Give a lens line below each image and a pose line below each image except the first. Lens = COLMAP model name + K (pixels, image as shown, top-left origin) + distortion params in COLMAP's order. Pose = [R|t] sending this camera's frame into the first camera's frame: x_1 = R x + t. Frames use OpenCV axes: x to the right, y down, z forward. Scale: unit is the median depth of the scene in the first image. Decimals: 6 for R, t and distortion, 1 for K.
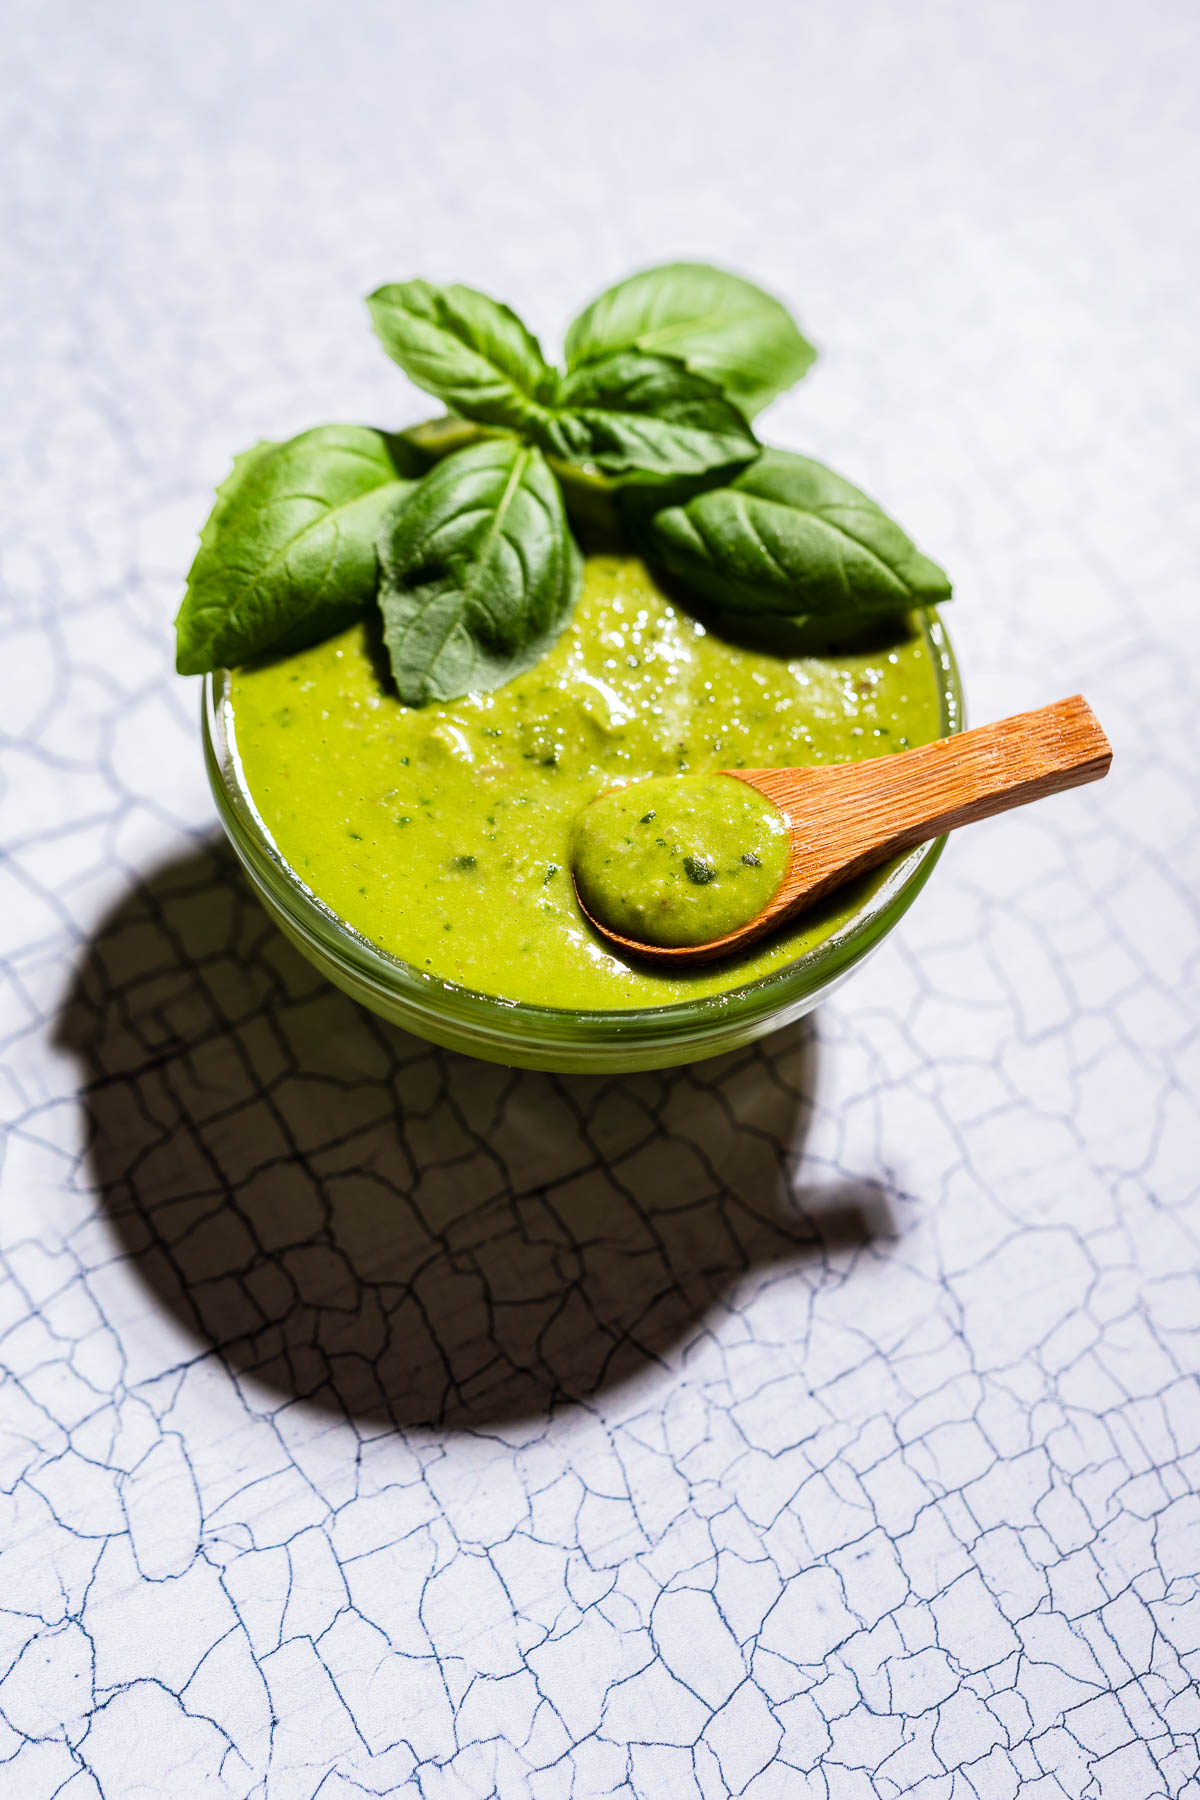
lens RADIAL K [[1918.1, 0, 589.6], [0, 1918.1, 927.6], [0, 0, 1]] dist [0.088596, -0.049476]
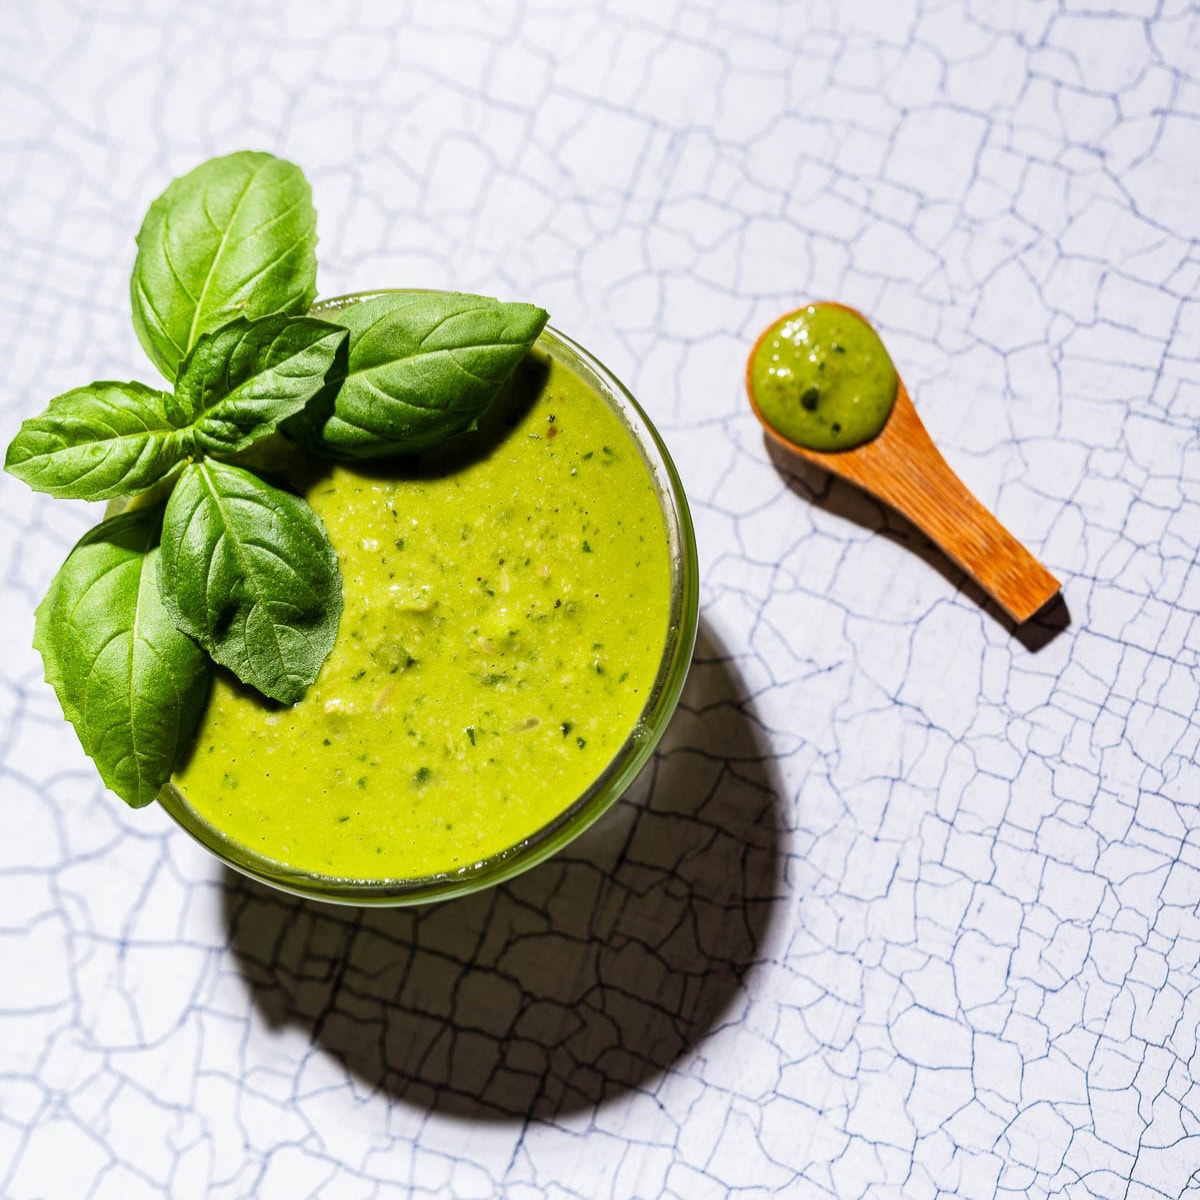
lens RADIAL K [[1688.1, 0, 603.5], [0, 1688.1, 593.0], [0, 0, 1]] dist [0.099862, -0.078053]
pose [[0.733780, -0.675955, -0.068202, 0.171689], [0.667646, 0.698873, 0.256566, -0.303477], [-0.125762, -0.233797, 0.964118, -0.065166]]
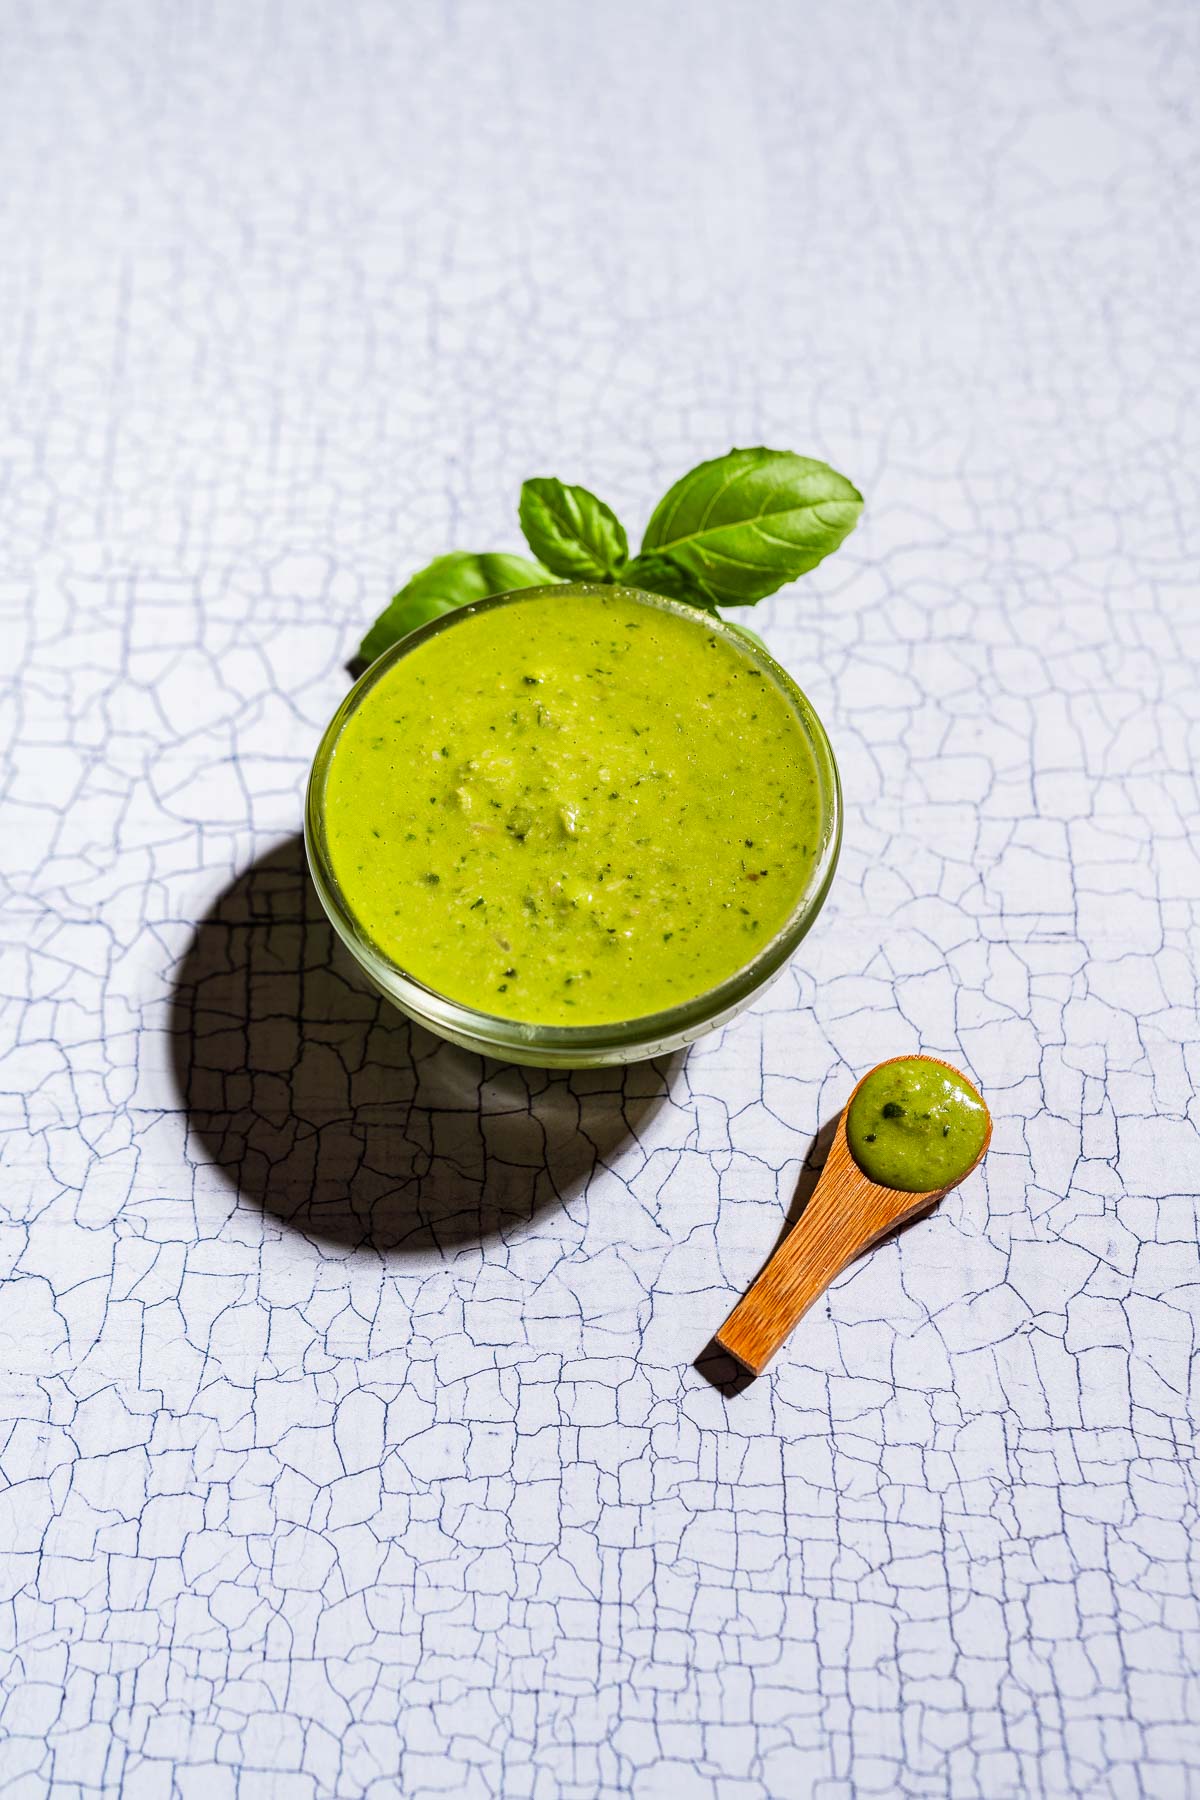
lens RADIAL K [[1686.0, 0, 600.0], [0, 1686.0, 900.0], [0, 0, 1]] dist [0.095774, -0.067667]
pose [[0.878428, 0.387236, -0.280024, 0.393057], [-0.392416, 0.918928, 0.039758, -0.111010], [0.272718, 0.074961, 0.959169, -0.194976]]
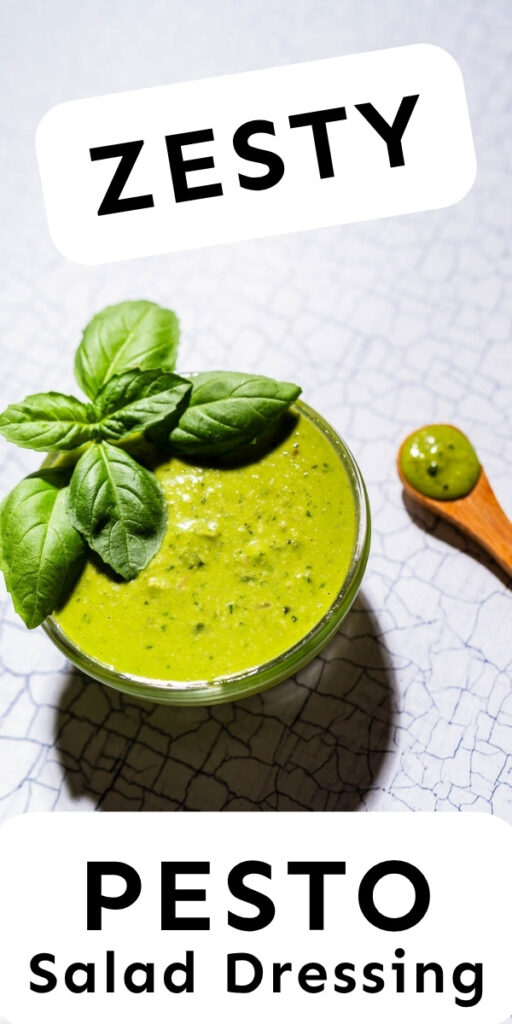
lens RADIAL K [[958.9, 0, 256.0], [0, 958.9, 512.0], [0, 0, 1]] dist [0.092074, -0.002399]
pose [[0.816806, -0.568327, 0.099159, -0.041686], [0.562300, 0.822709, 0.083478, -0.182340], [-0.129022, -0.012428, 0.991564, -0.085636]]
